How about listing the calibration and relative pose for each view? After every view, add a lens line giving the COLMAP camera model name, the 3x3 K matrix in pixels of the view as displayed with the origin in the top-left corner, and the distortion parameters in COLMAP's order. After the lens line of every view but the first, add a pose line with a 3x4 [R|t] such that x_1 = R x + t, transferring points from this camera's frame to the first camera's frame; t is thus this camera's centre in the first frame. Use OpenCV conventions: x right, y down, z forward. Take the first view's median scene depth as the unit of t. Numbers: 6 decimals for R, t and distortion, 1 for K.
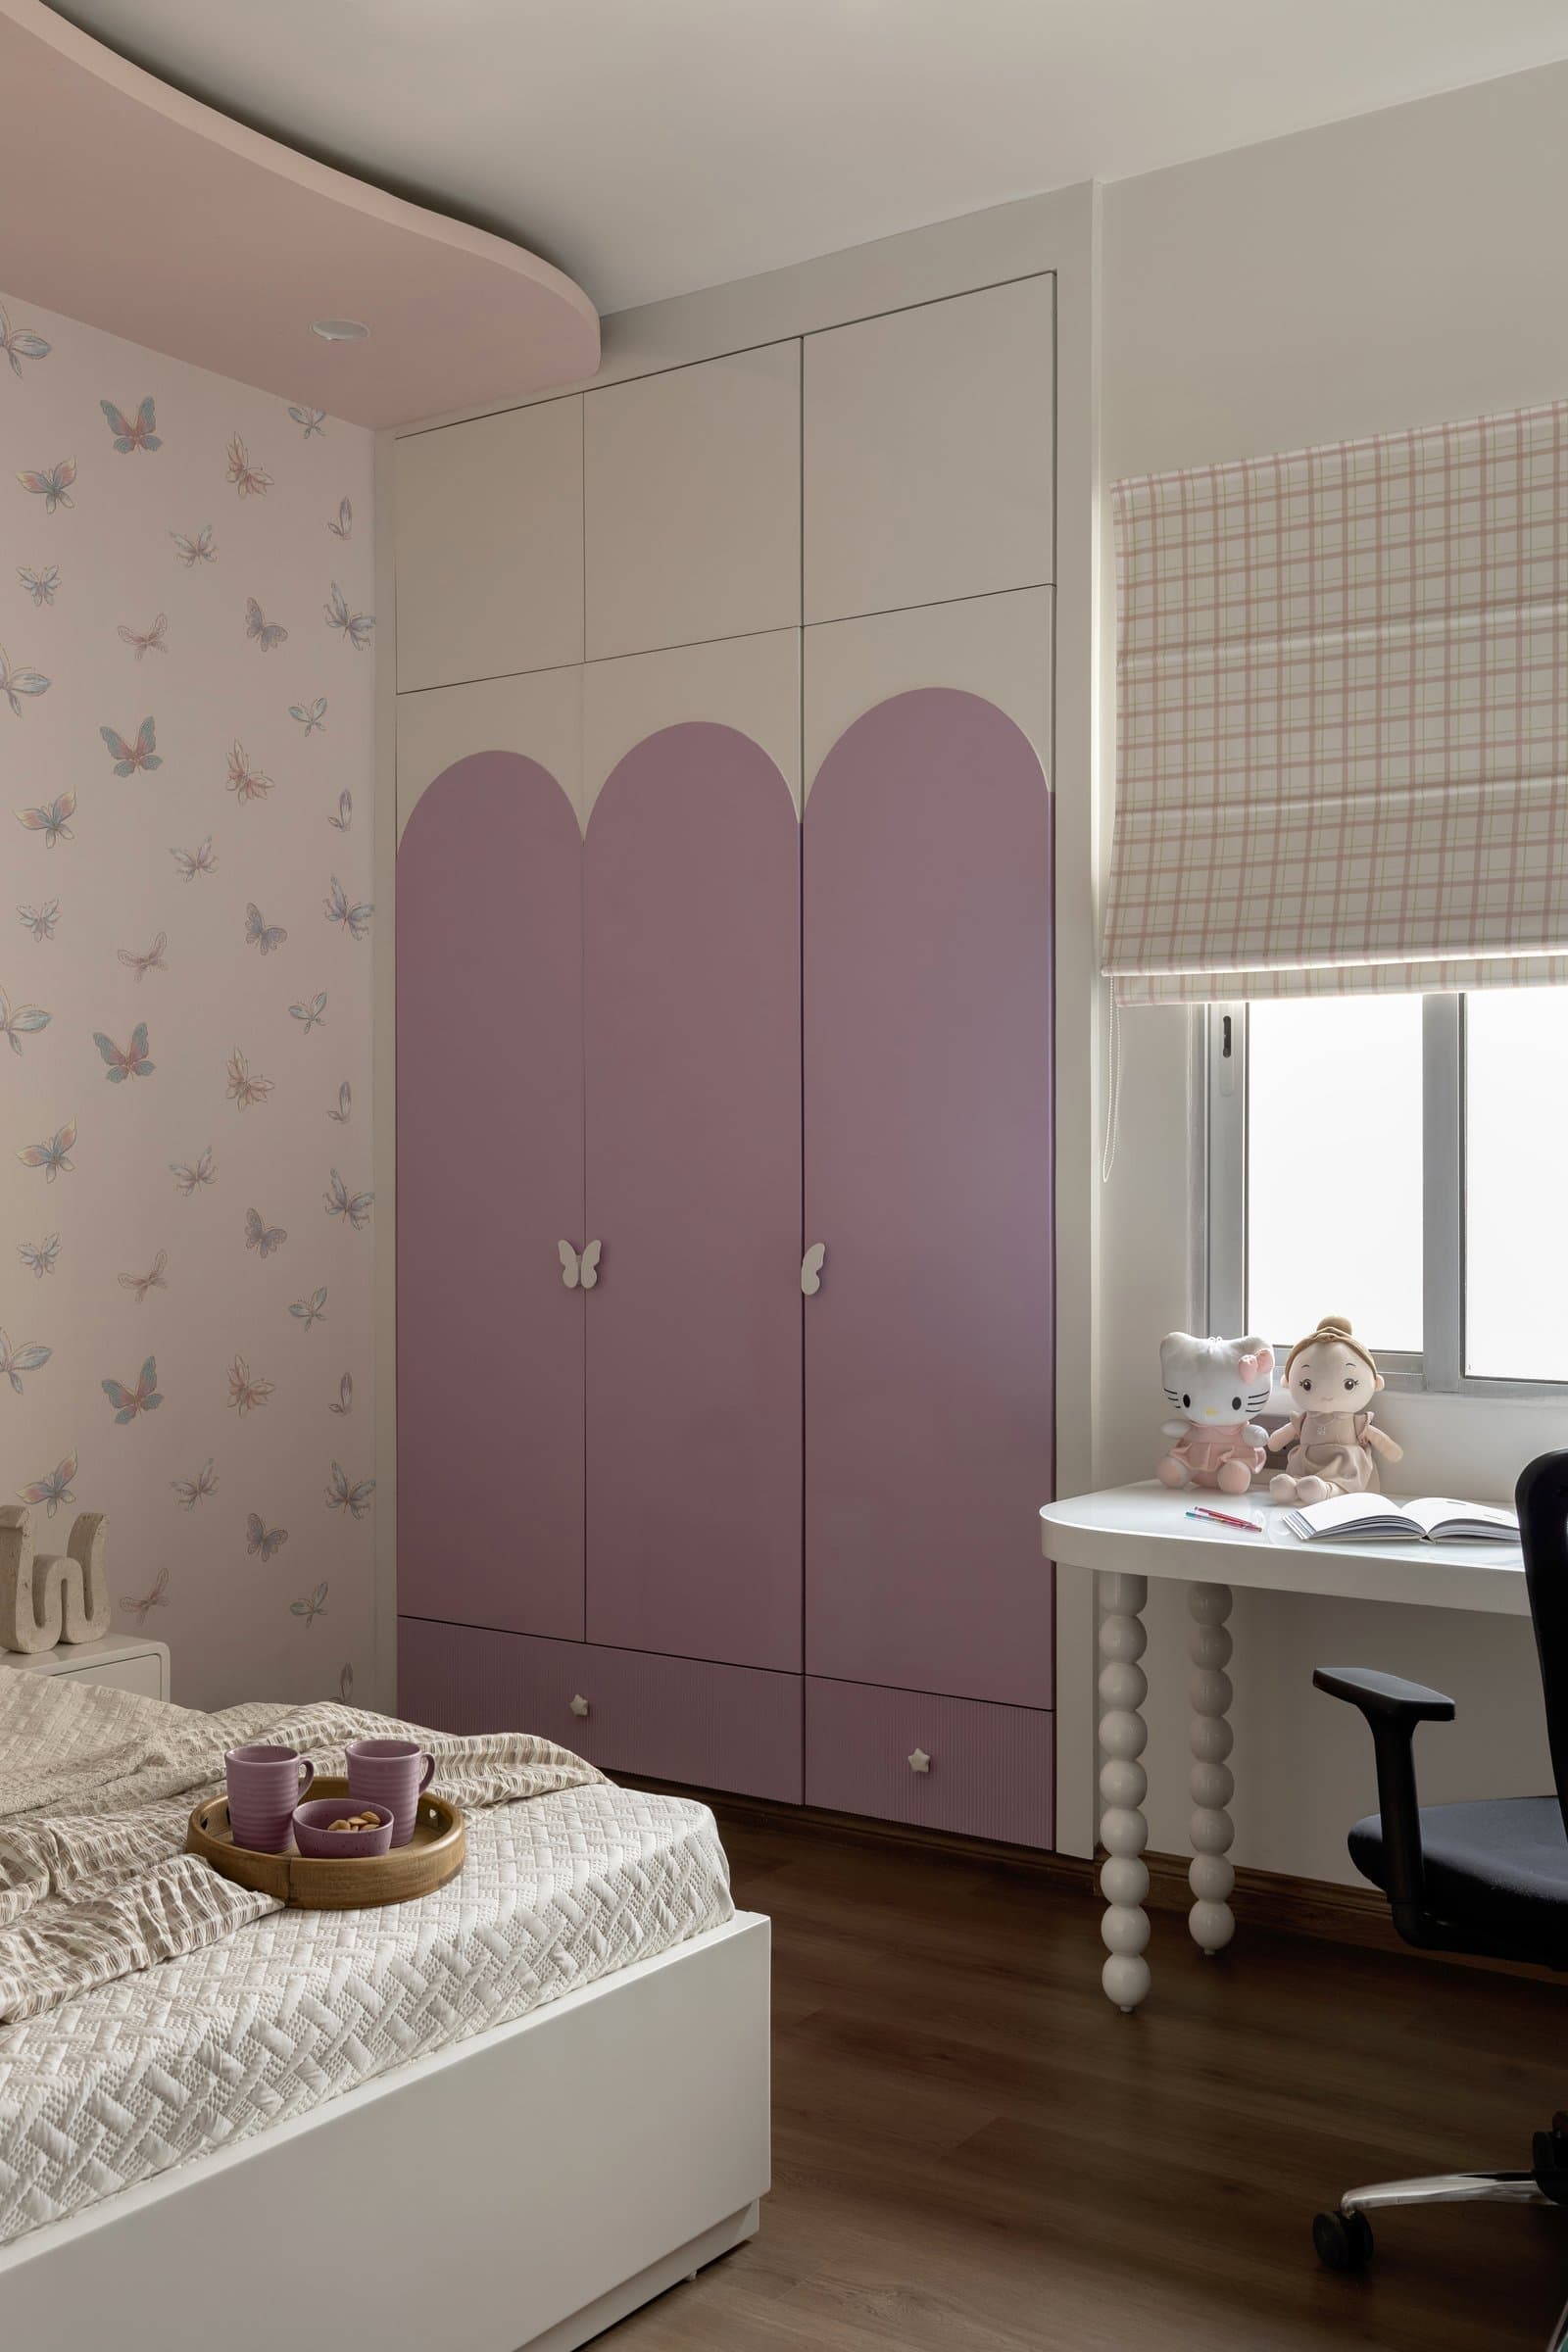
lens RADIAL K [[2289.6, 0, 784.7], [0, 2289.6, 1178.9], [0, 0, 1]] dist [-0.002874, 0.000000]
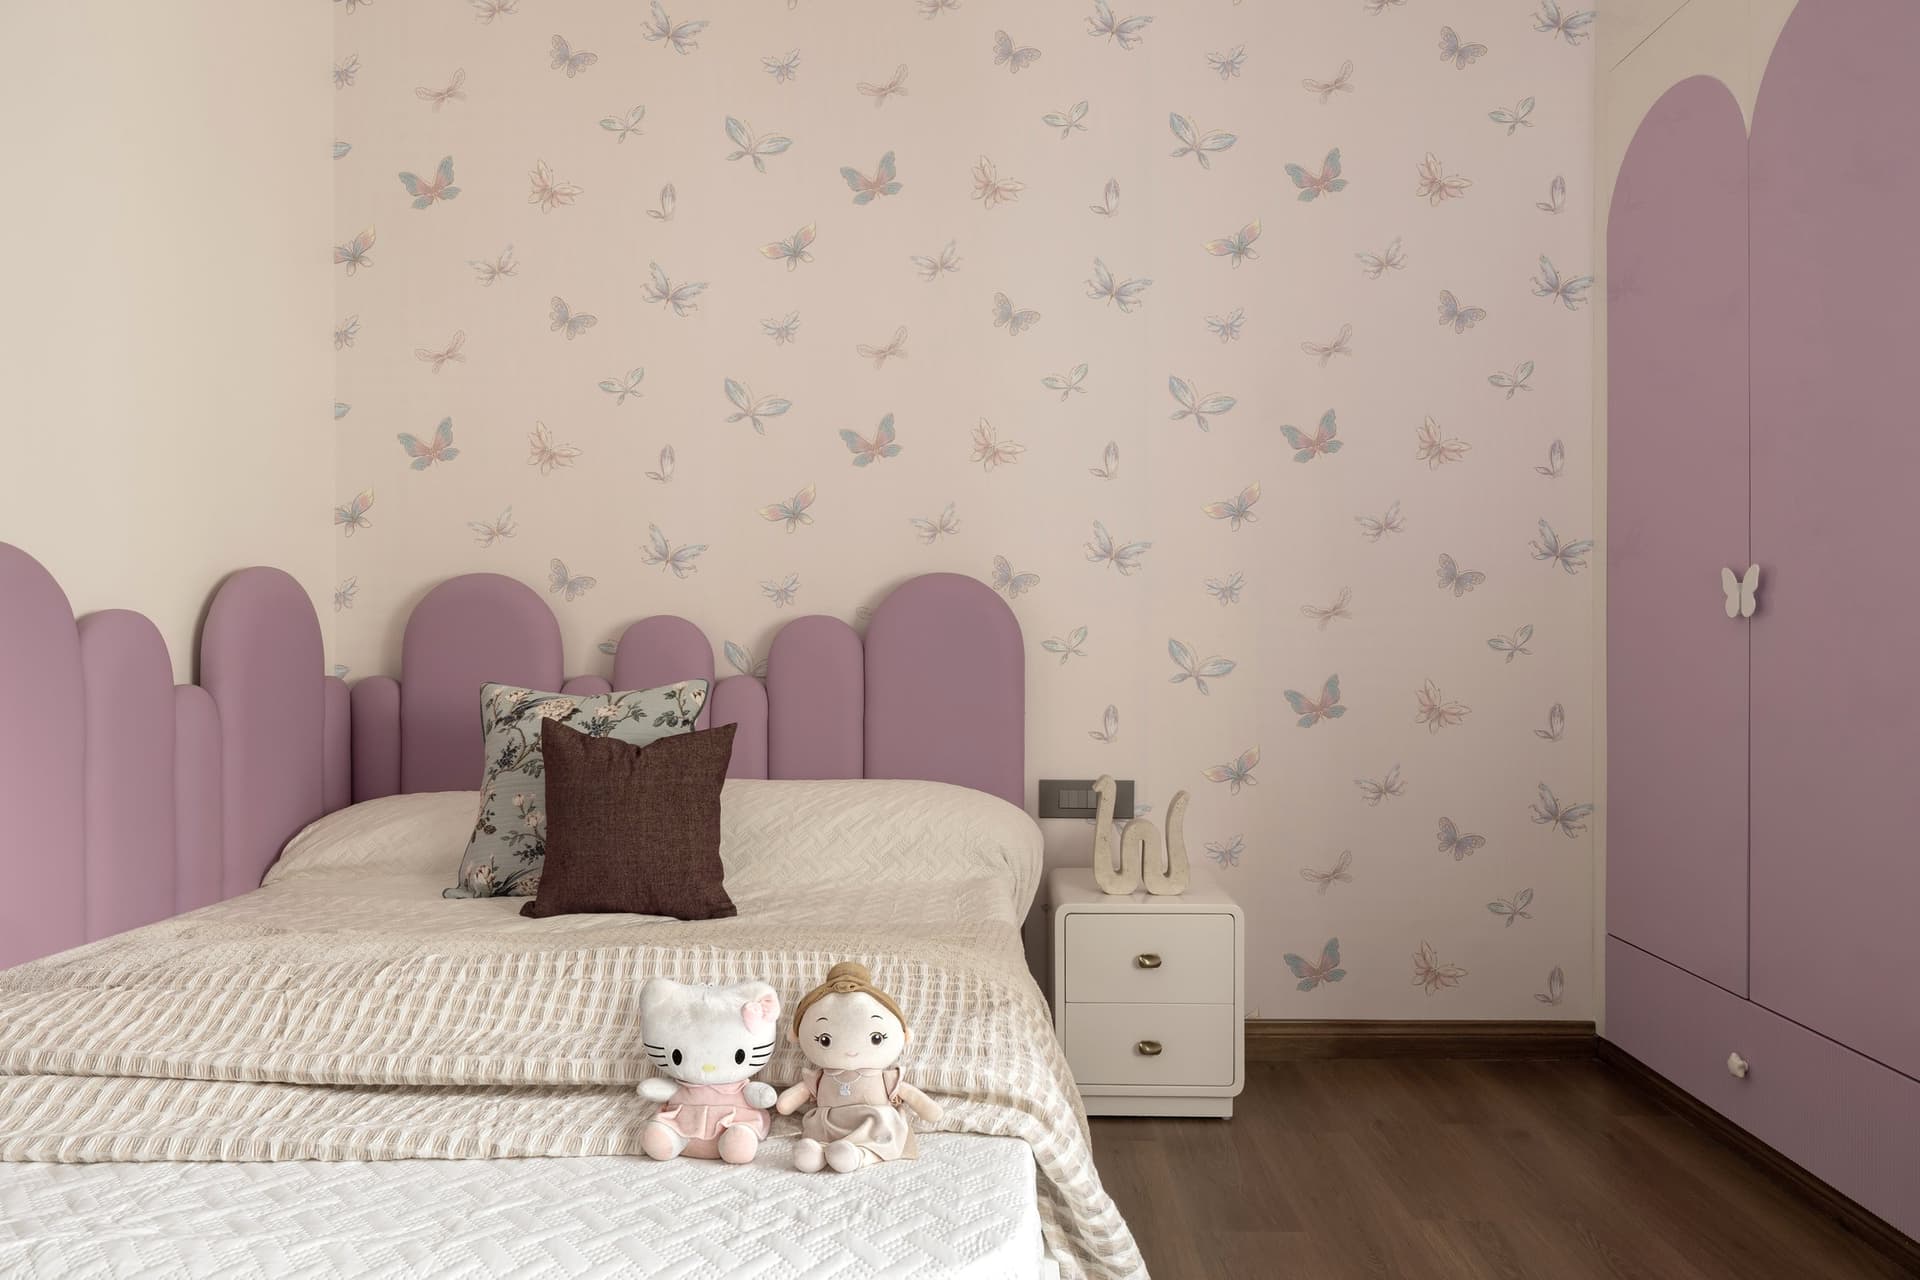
lens RADIAL K [[1225.0, 0, 960.7], [0, 1225.0, 633.7], [0, 0, 1]] dist [-0.001078, 0.000727]
pose [[0.555885, 0.000375, -0.831259, 0.148877], [-0.000265, 1.000000, 0.000274, 0.054420], [0.831259, 0.000068, 0.555885, 0.461694]]
